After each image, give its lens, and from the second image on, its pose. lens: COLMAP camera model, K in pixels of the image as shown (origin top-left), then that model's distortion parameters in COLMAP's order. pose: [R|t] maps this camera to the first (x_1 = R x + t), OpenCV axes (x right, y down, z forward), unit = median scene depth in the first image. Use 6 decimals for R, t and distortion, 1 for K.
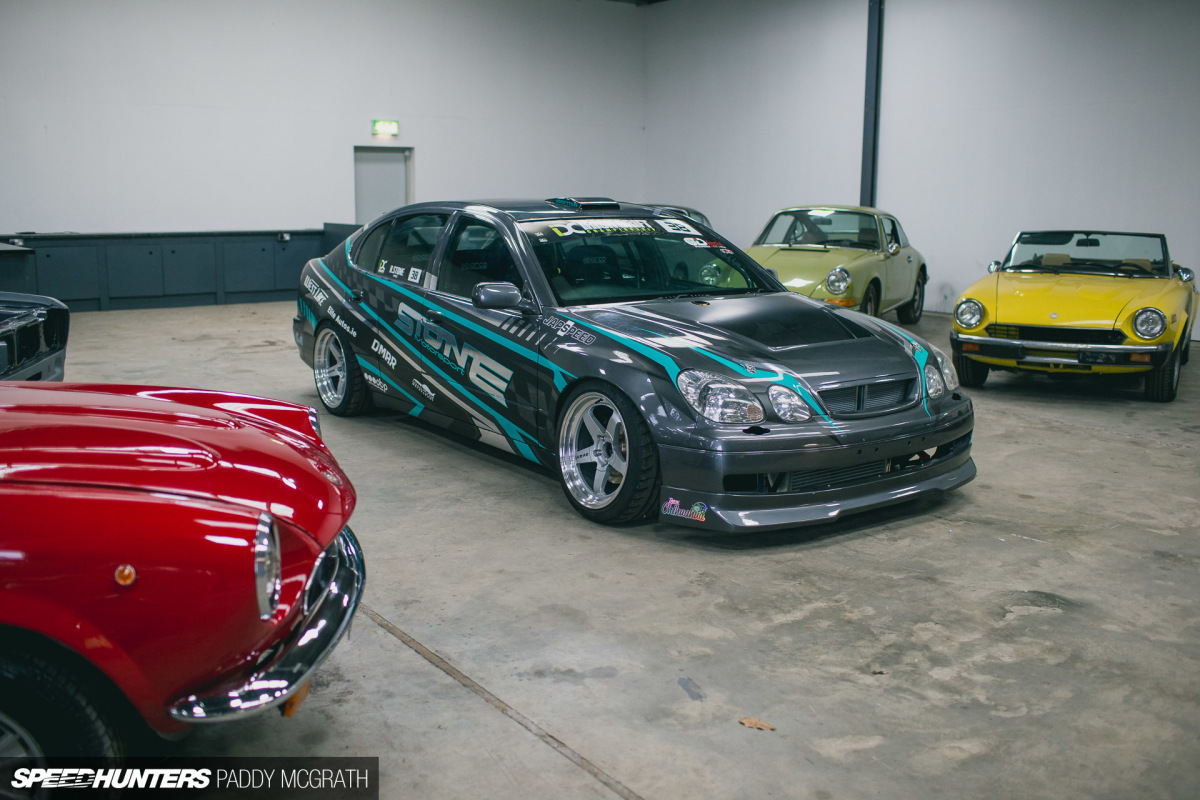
lens RADIAL K [[1239.3, 0, 600.0], [0, 1239.3, 400.0], [0, 0, 1]] dist [-0.074759, 0.047303]
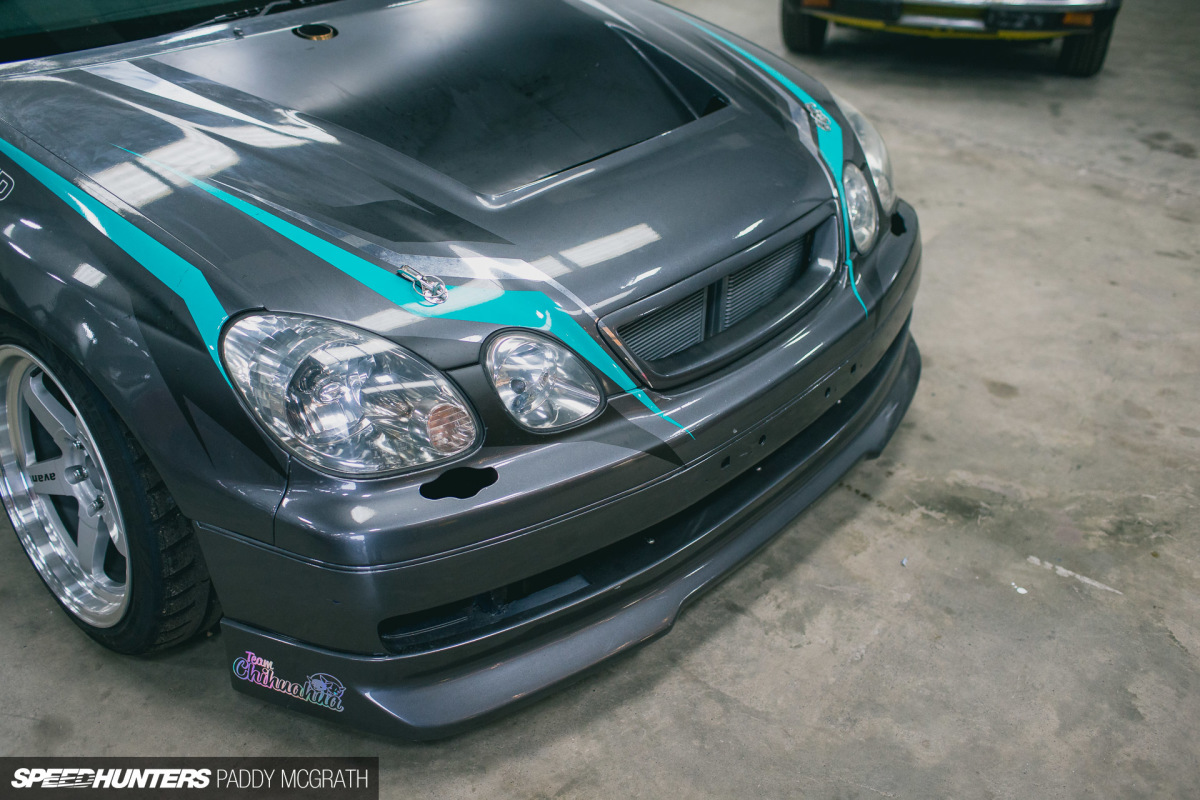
lens RADIAL K [[1154.1, 0, 600.0], [0, 1154.1, 400.0], [0, 0, 1]] dist [-0.094728, 0.092820]
pose [[0.977492, -0.109200, 0.180511, 0.103416], [0.036010, 0.929424, 0.367253, -0.112612], [-0.207875, -0.352487, 0.912437, 0.661172]]
